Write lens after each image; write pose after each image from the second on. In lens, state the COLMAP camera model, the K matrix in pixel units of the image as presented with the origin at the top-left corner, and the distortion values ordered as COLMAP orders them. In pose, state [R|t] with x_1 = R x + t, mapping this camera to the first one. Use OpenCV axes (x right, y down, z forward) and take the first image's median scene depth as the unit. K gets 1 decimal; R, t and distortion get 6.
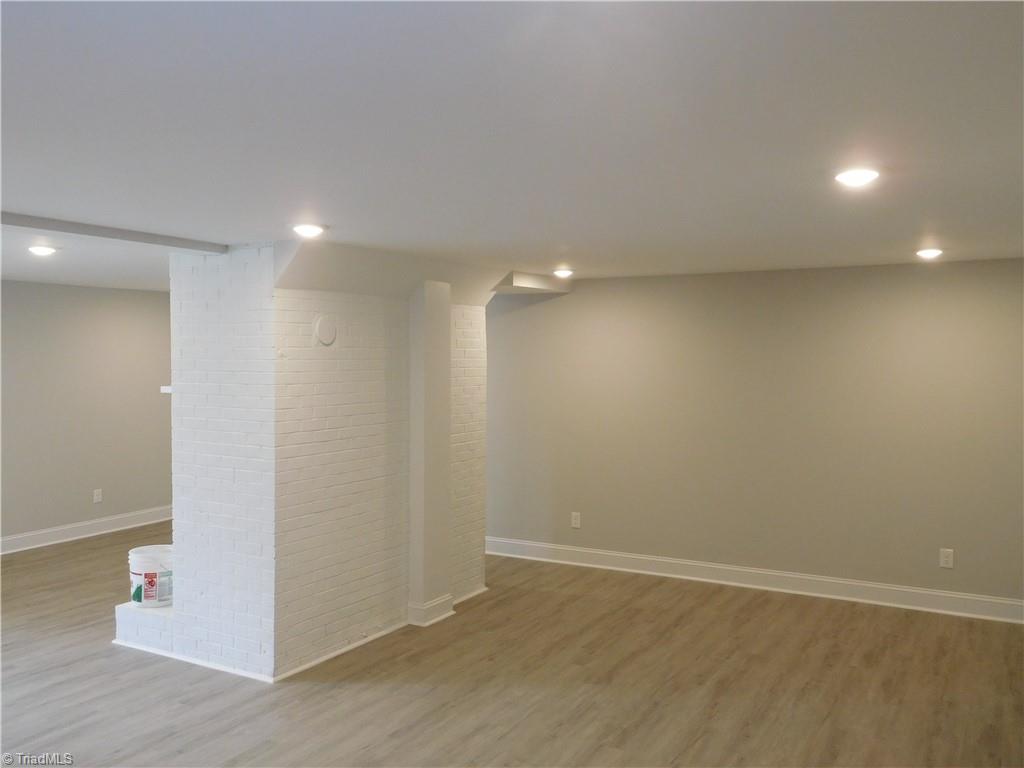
lens RADIAL K [[871.7, 0, 504.3], [0, 871.7, 387.1], [0, 0, 1]] dist [0.000335, 0.006425]
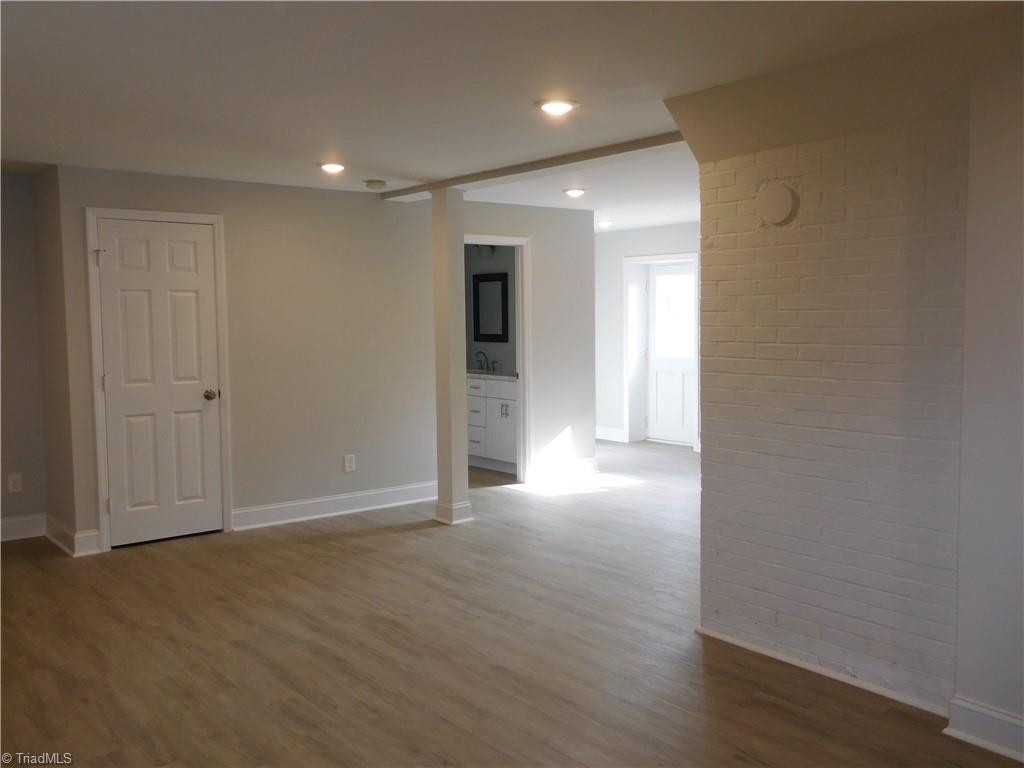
lens RADIAL K [[871.7, 0, 504.3], [0, 871.7, 387.1], [0, 0, 1]] dist [0.000335, 0.006425]
pose [[-0.356399, 0.076412, -0.931204, 0.566733], [-0.017665, 0.995921, 0.088483, 0.026321], [0.934167, 0.047985, -0.353595, 1.083485]]
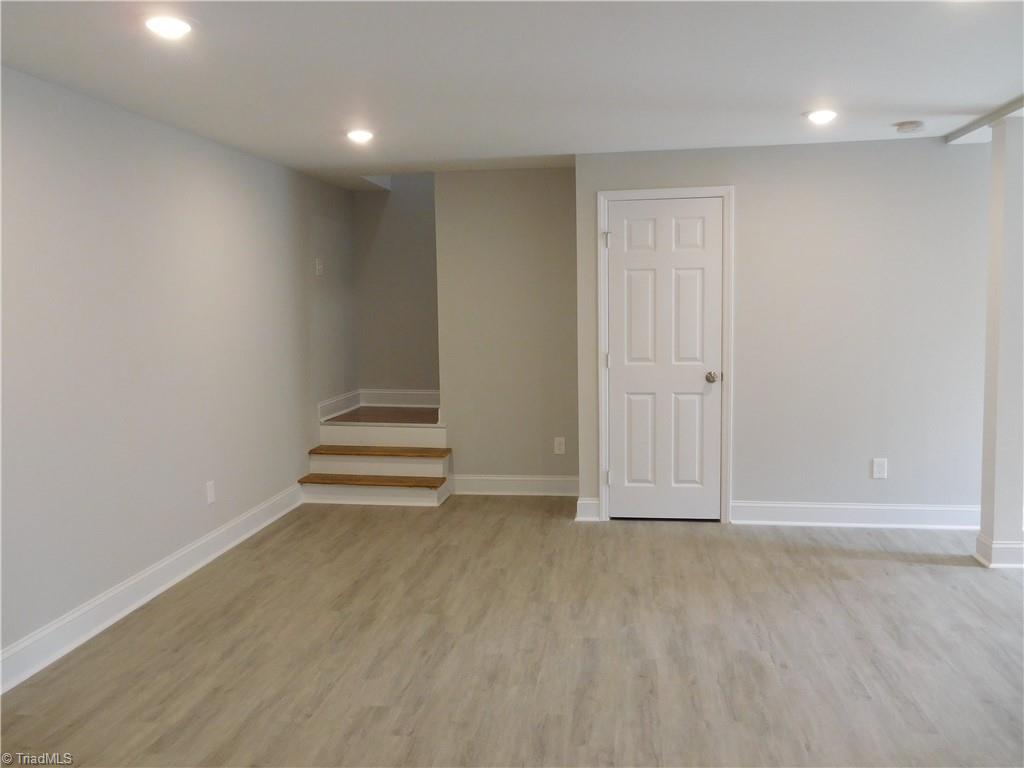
lens RADIAL K [[871.7, 0, 504.3], [0, 871.7, 387.1], [0, 0, 1]] dist [0.000335, 0.006425]
pose [[-0.926466, 0.052337, -0.372722, 0.265163], [0.006693, 0.992419, 0.122717, 0.020995], [0.376319, 0.111199, -0.919793, 1.233994]]
